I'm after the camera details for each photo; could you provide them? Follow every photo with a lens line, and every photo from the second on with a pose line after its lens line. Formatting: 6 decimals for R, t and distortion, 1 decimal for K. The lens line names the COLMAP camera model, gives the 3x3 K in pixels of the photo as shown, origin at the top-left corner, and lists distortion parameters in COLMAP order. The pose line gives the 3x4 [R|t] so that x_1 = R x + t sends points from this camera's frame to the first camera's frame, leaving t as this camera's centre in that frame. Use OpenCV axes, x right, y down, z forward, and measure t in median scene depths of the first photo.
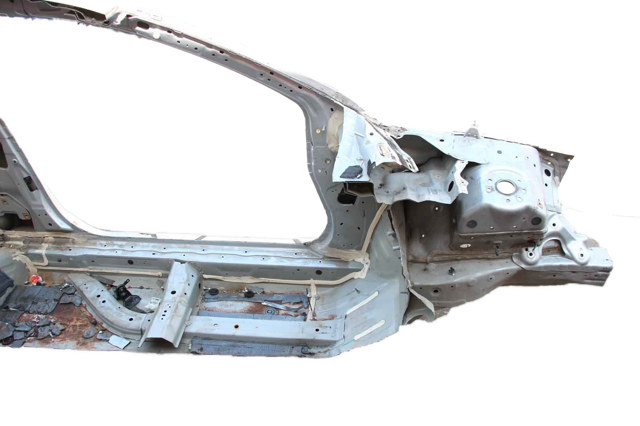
lens RADIAL K [[527.4, 0, 320.0], [0, 527.4, 213.0], [0, 0, 1]] dist [-0.194246, 0.159370]
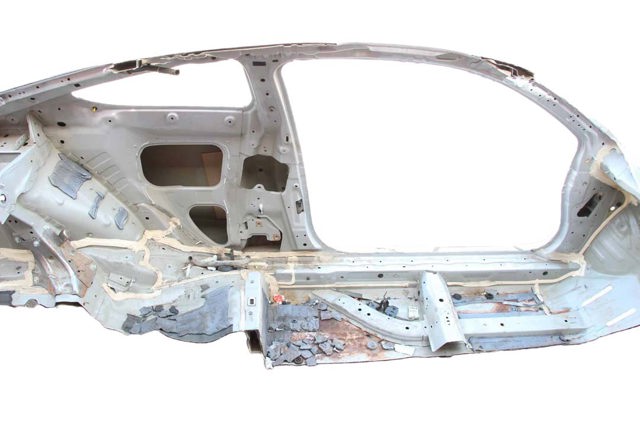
lens RADIAL K [[527.4, 0, 320.0], [0, 527.4, 213.0], [0, 0, 1]] dist [-0.194246, 0.159370]
pose [[0.986598, -0.033165, 0.159765, -0.676036], [0.030717, 0.999370, 0.017766, -0.059909], [-0.160254, -0.012620, 0.986995, -0.062552]]
